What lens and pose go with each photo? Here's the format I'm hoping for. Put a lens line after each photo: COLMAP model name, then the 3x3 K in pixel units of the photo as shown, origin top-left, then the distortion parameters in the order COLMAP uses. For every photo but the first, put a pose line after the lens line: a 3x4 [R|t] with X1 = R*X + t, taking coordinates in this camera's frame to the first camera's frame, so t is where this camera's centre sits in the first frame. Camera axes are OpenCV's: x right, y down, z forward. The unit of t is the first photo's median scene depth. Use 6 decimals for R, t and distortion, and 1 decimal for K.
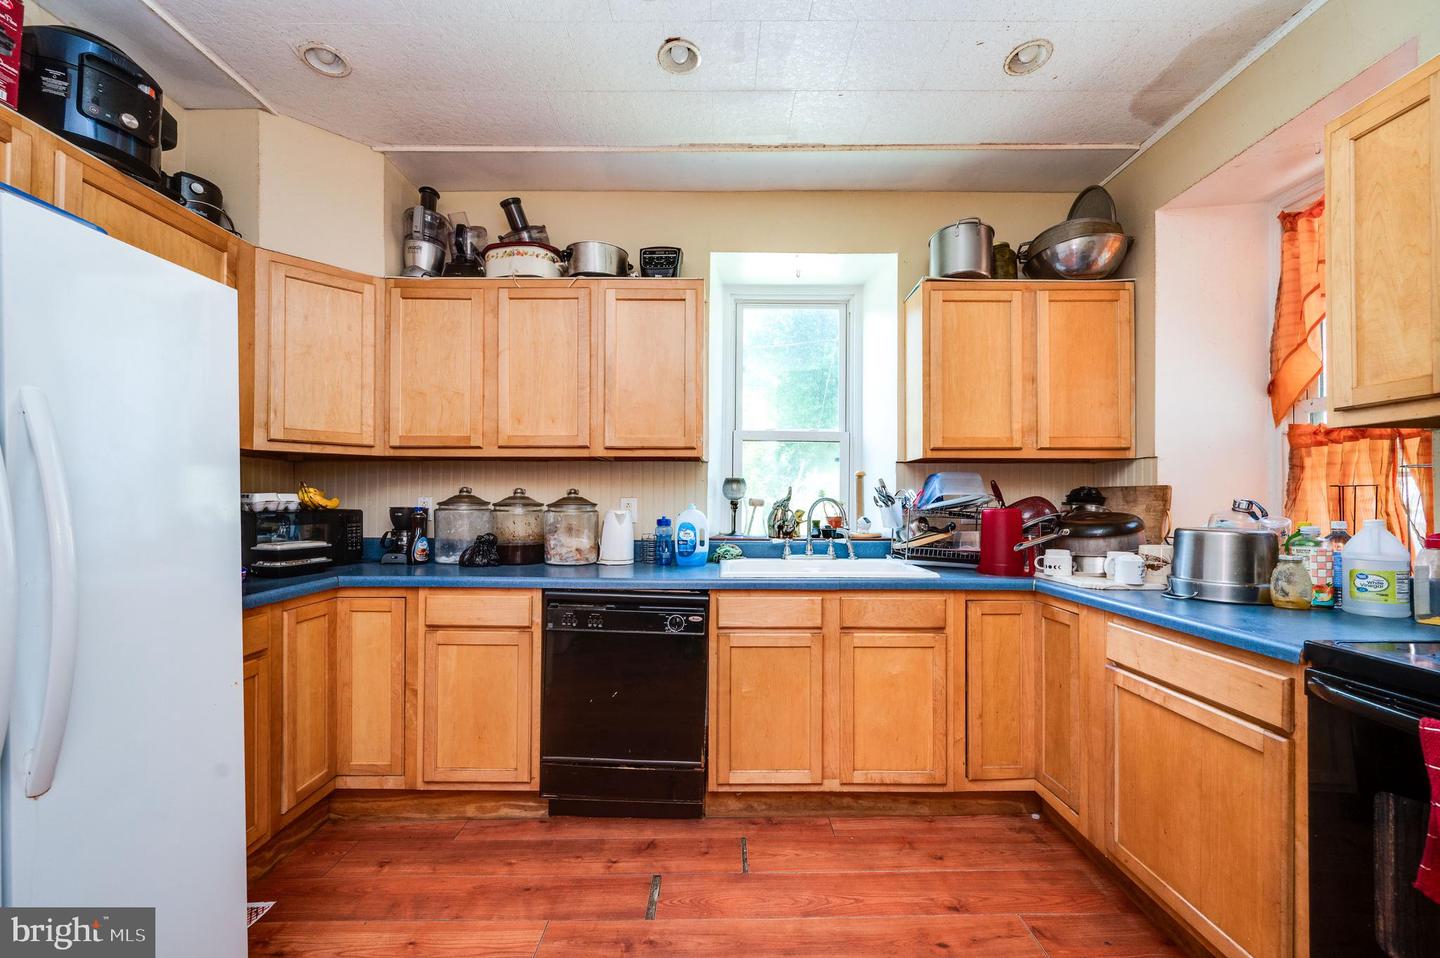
lens RADIAL K [[569.0, 0, 721.9], [0, 569.0, 482.0], [0, 0, 1]] dist [-0.001616, -0.000159]
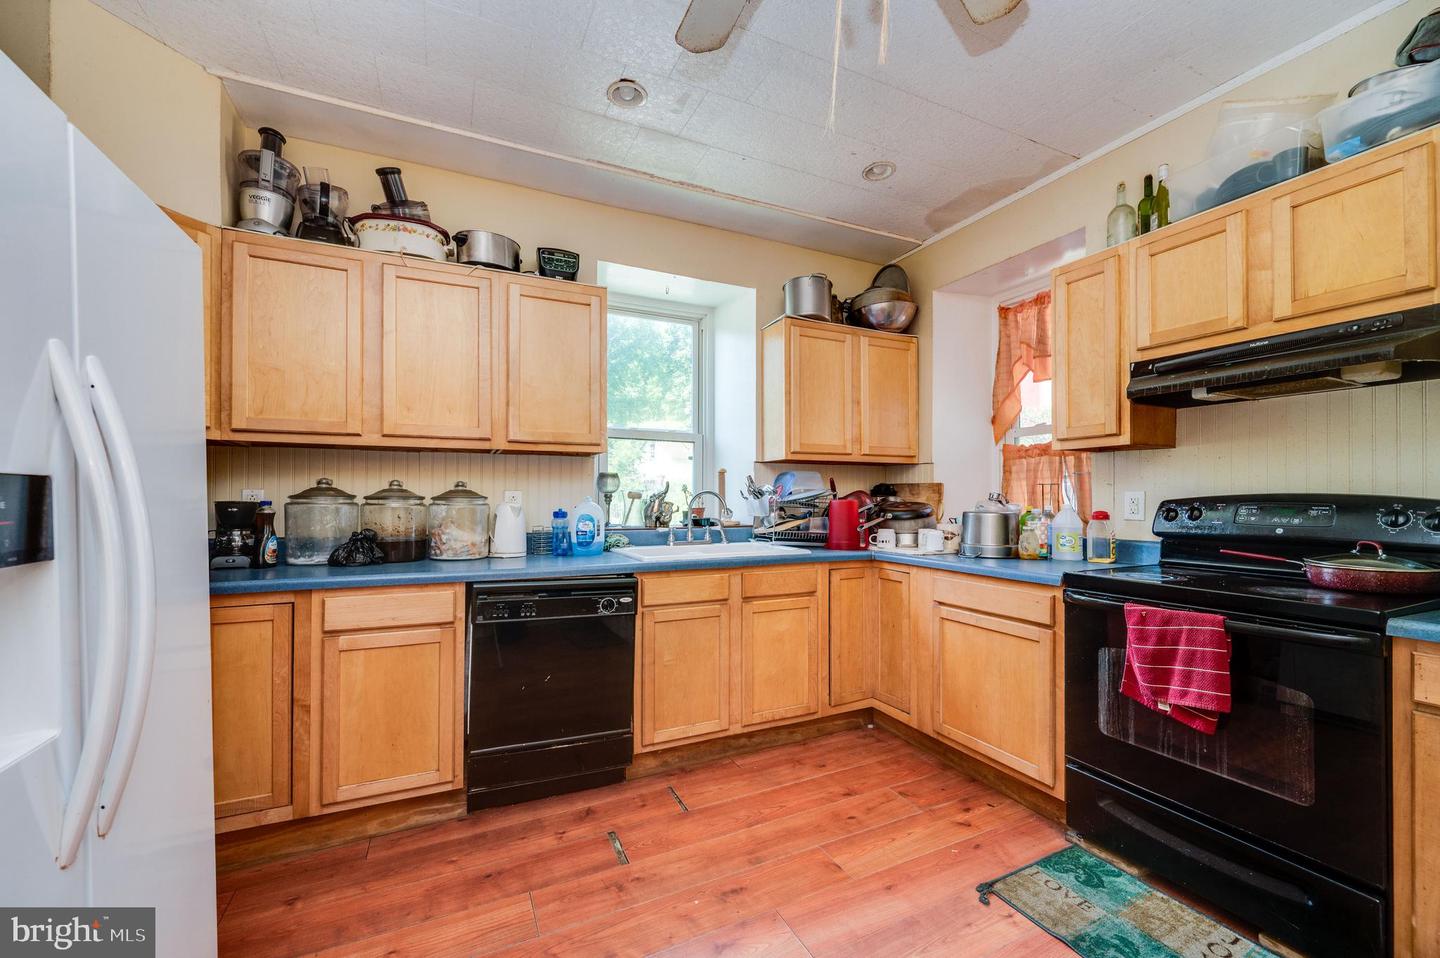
lens RADIAL K [[572.7, 0, 705.9], [0, 572.7, 474.1], [0, 0, 1]] dist [-0.000996, -0.000804]
pose [[0.910343, 0.014685, 0.413594, -0.352421], [-0.012659, 0.999891, -0.007639, 0.001918], [-0.413661, 0.001718, 0.910430, -0.076764]]
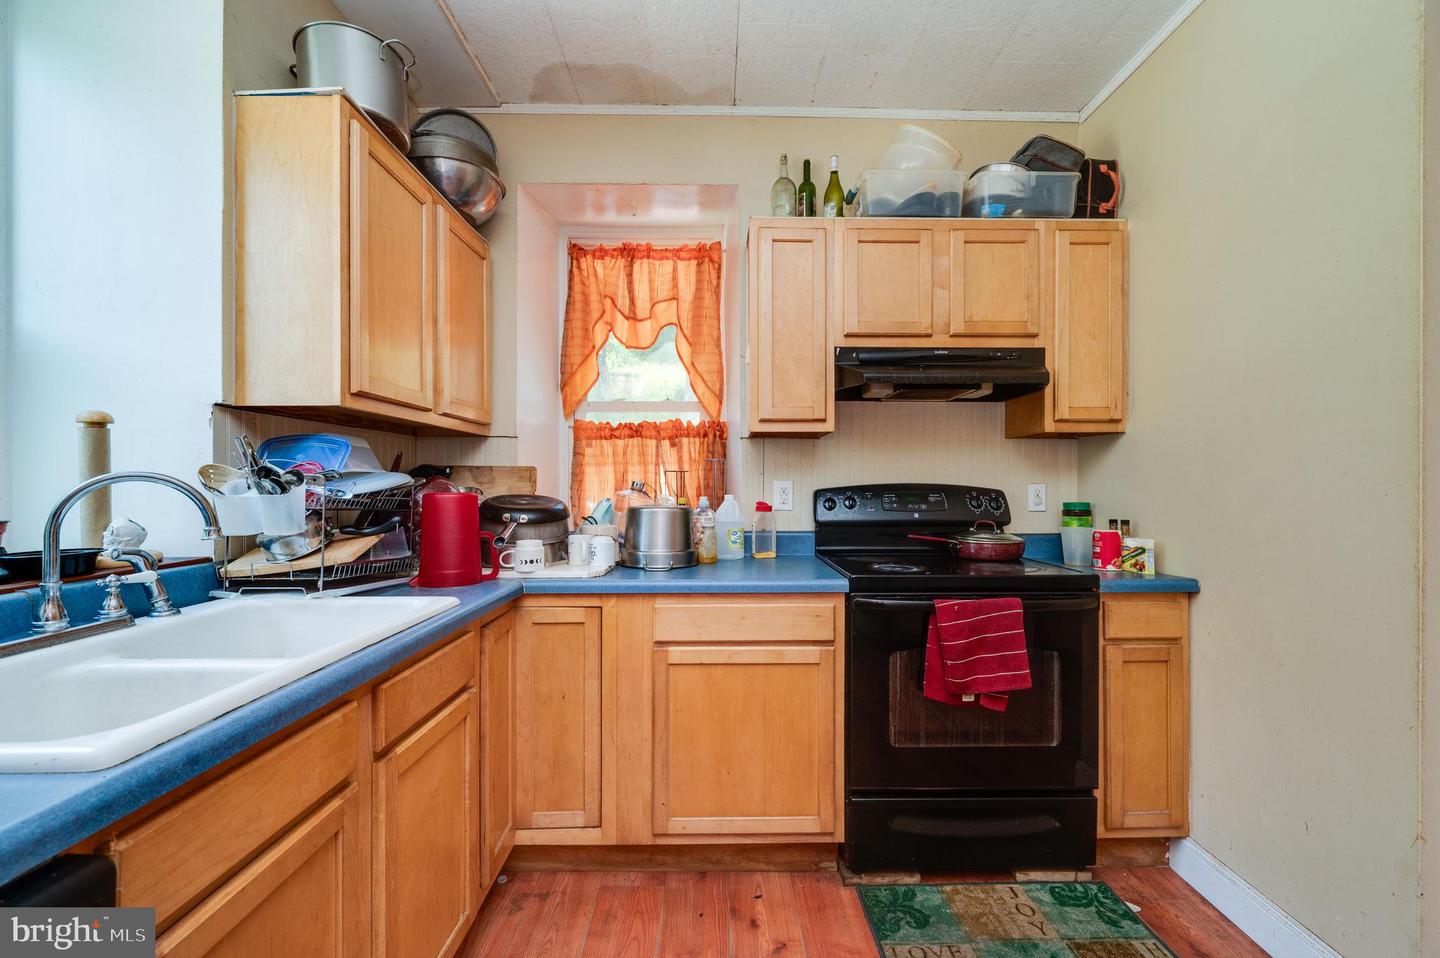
lens RADIAL K [[606.9, 0, 684.0], [0, 606.9, 478.7], [0, 0, 1]] dist [0.000671, -0.000169]
pose [[-0.014338, 0.006926, 0.999873, -0.281052], [-0.033504, 0.999411, -0.007404, 0.025260], [-0.999336, -0.033606, -0.014097, 0.723272]]
